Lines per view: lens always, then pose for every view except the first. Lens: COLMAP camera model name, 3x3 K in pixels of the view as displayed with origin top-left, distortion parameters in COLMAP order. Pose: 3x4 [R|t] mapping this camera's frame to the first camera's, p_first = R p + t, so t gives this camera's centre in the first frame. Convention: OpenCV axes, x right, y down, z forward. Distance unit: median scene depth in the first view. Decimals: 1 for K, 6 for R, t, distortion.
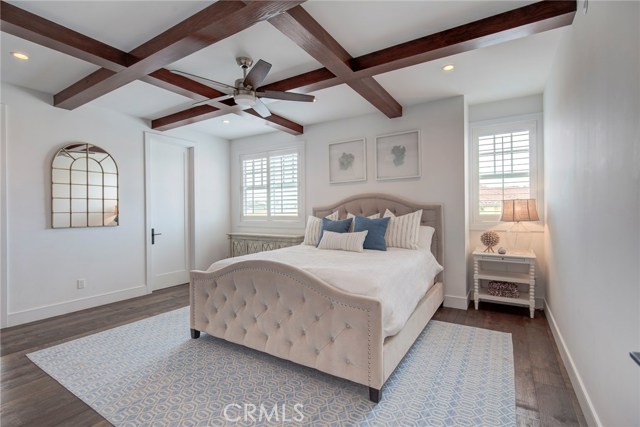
lens RADIAL K [[302.2, 0, 318.9], [0, 302.2, 212.1], [0, 0, 1]] dist [0.023295, -0.000763]
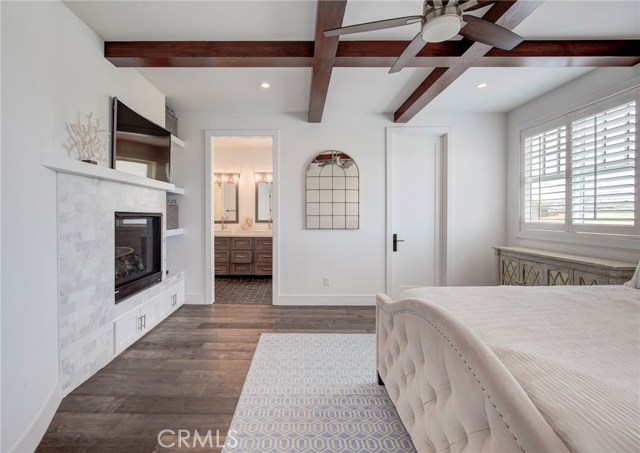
lens RADIAL K [[315.3, 0, 297.4], [0, 315.3, 218.3], [0, 0, 1]] dist [0.013346, -0.001399]
pose [[0.530425, 0.016104, -0.847579, 0.082163], [-0.008754, 0.999870, 0.013519, -0.001982], [0.847687, 0.000249, 0.530497, 0.242388]]
